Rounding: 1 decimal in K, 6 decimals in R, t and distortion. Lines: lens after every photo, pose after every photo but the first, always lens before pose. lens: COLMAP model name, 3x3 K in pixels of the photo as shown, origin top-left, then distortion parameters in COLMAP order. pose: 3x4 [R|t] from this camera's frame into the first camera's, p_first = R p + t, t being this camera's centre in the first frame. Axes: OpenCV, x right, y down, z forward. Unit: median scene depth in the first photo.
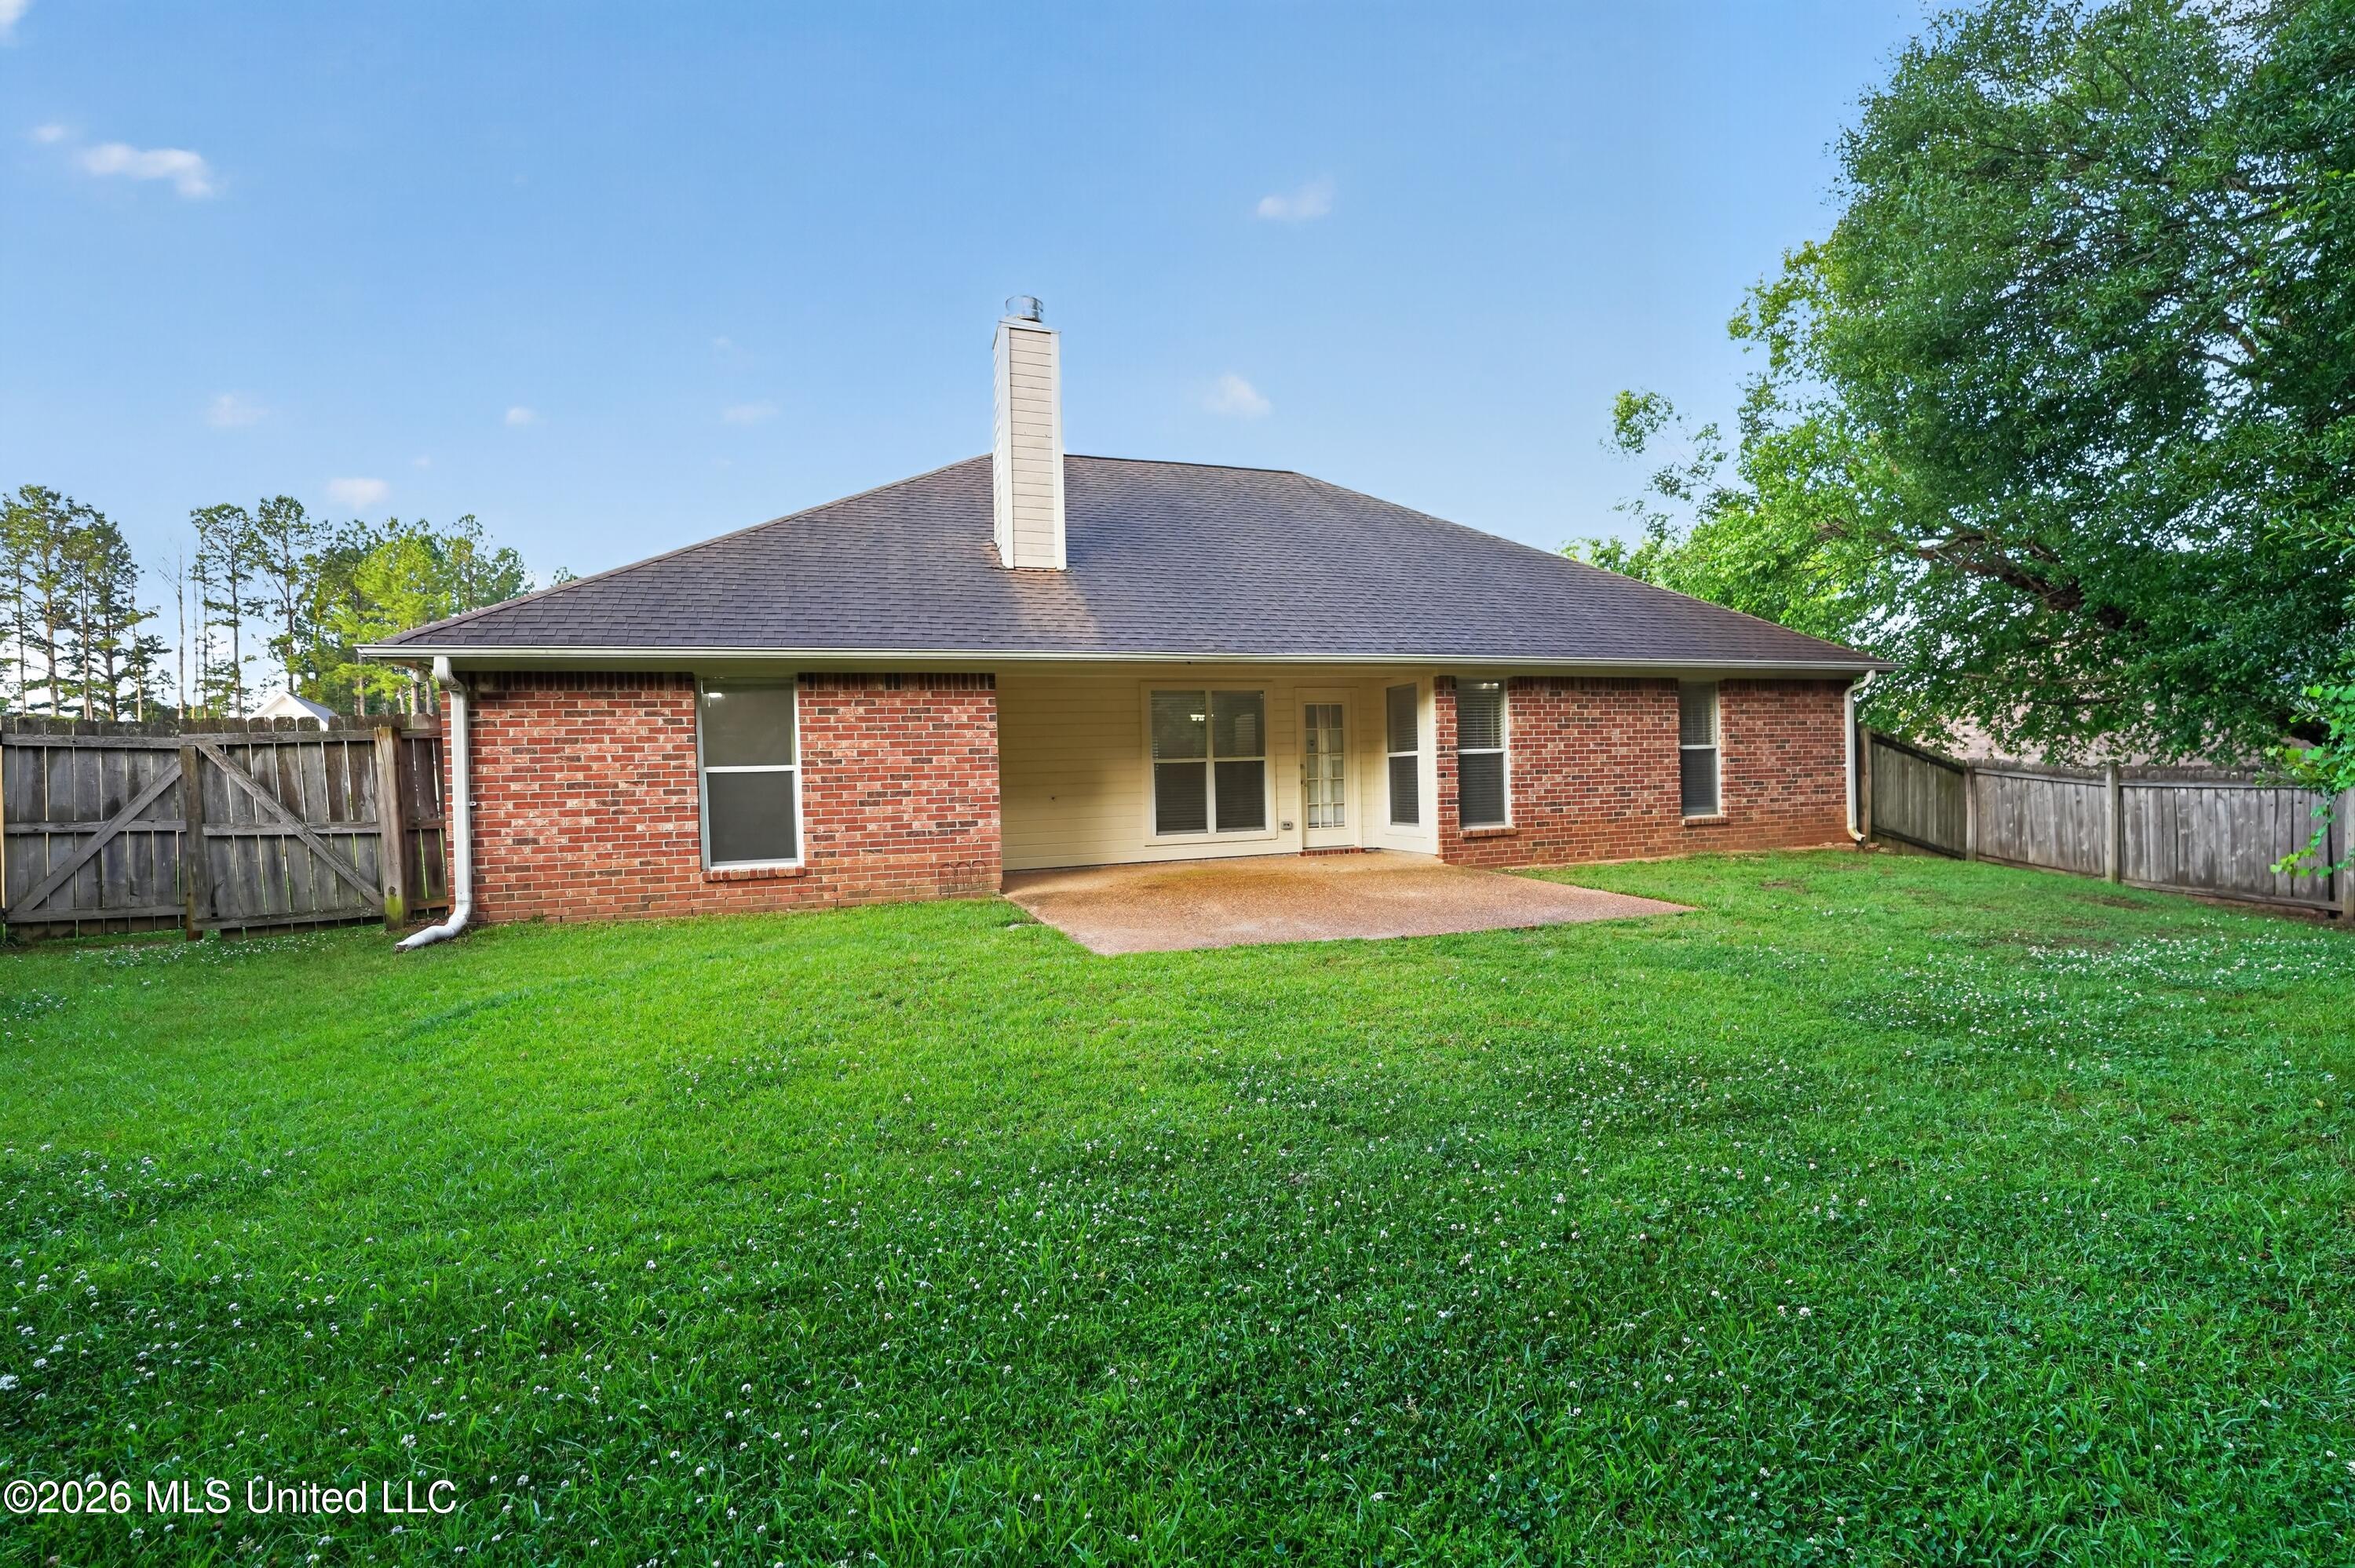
lens RADIAL K [[1004.2, 0, 1177.9], [0, 1004.2, 830.4], [0, 0, 1]] dist [-0.024345, 0.000210]
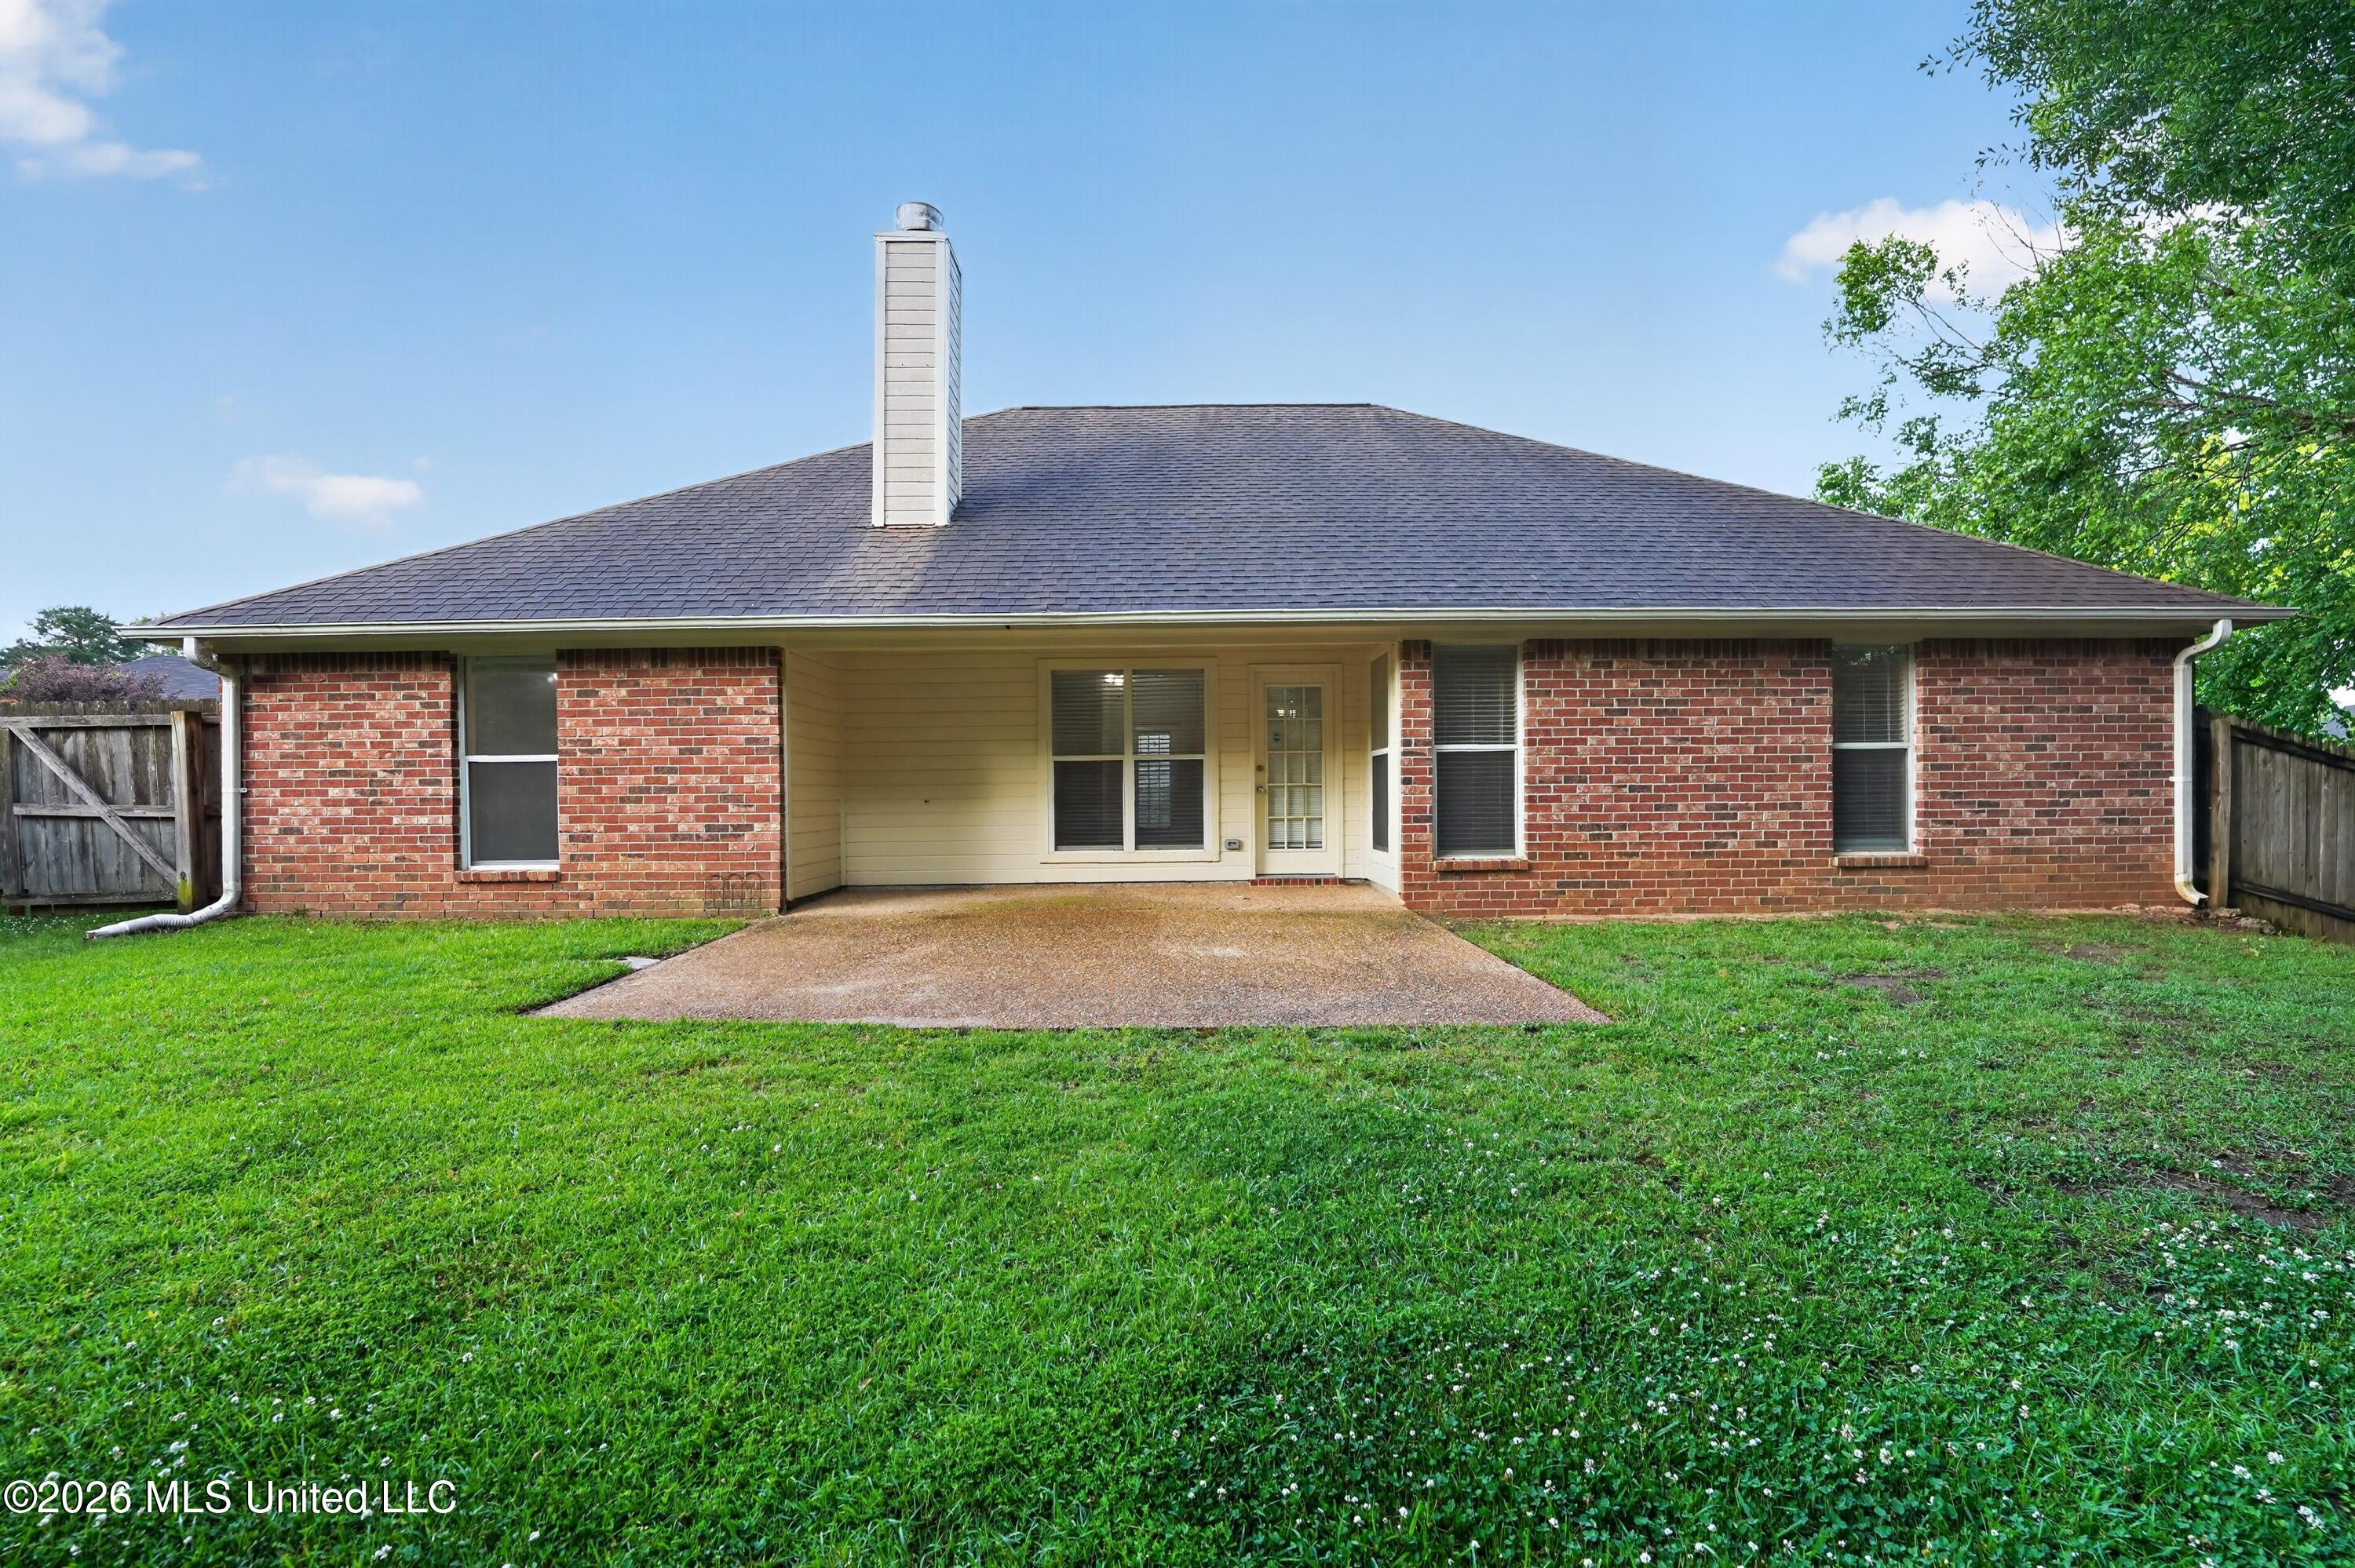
lens RADIAL K [[1004.2, 0, 1177.9], [0, 1004.2, 830.4], [0, 0, 1]] dist [-0.024345, 0.000210]
pose [[0.946791, 0.032603, -0.320194, 0.411546], [-0.035433, 0.999368, -0.003014, -0.015184], [0.319894, 0.014199, 0.947347, 0.340185]]
